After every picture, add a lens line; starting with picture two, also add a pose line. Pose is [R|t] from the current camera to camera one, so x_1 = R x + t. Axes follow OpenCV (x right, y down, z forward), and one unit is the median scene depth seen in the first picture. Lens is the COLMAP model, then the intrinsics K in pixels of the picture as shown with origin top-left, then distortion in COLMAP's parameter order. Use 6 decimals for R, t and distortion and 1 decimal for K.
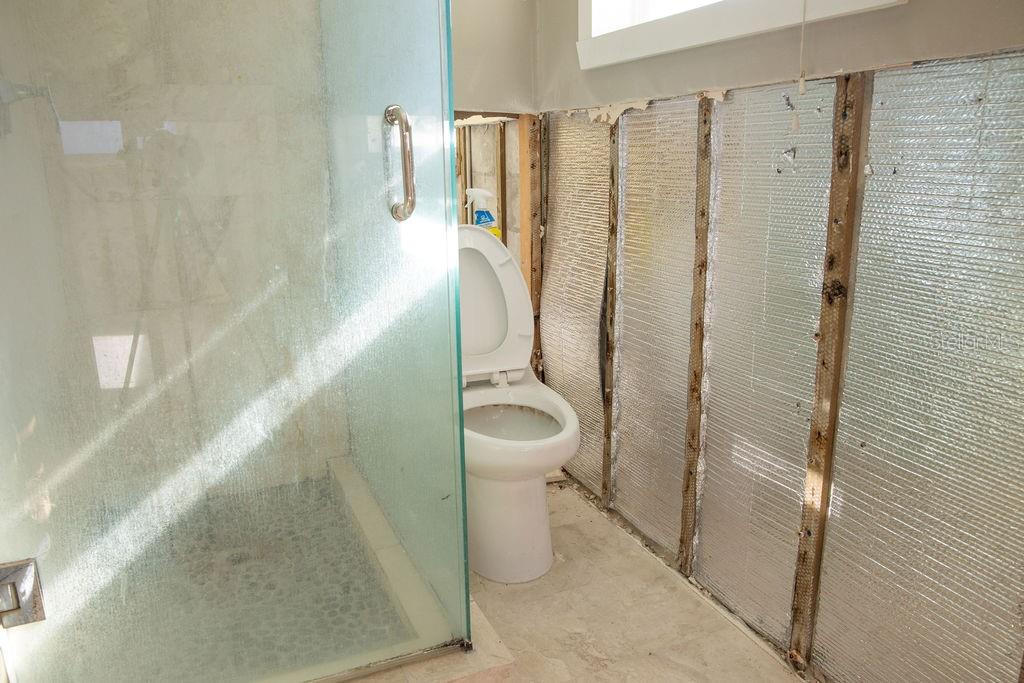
lens RADIAL K [[717.5, 0, 512.0], [0, 717.5, 341.5], [0, 0, 1]] dist [-0.109367, 0.085566]
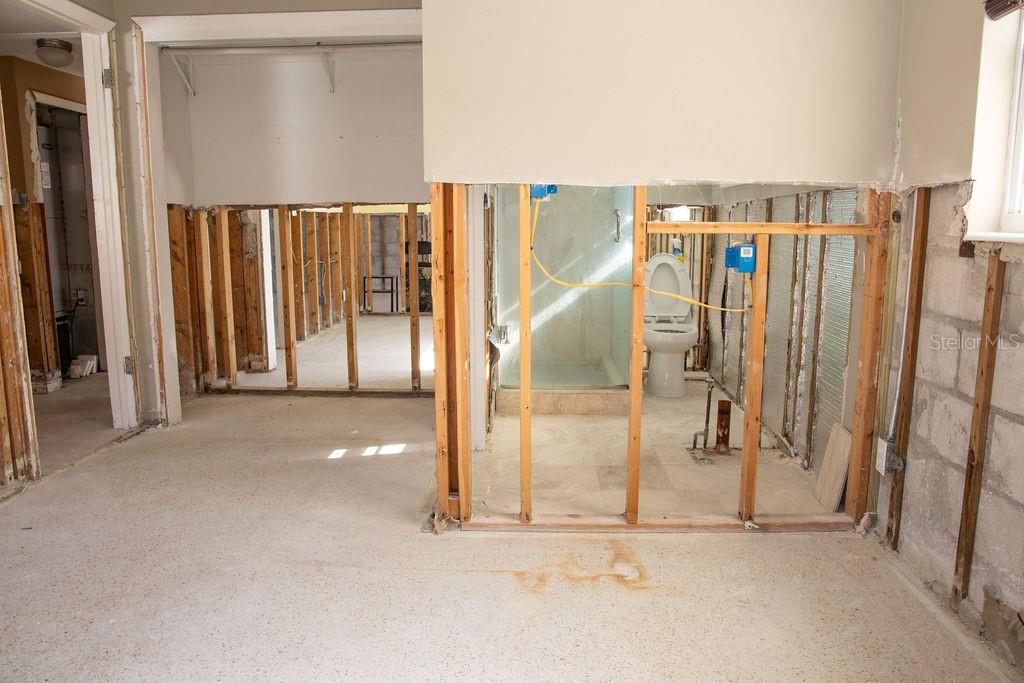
lens RADIAL K [[717.5, 0, 512.0], [0, 717.5, 341.5], [0, 0, 1]] dist [-0.109367, 0.085566]
pose [[0.892202, 0.083316, -0.443884, 0.598421], [-0.123189, 0.990463, -0.061702, 0.360540], [0.434510, 0.109732, 0.893957, -1.396505]]
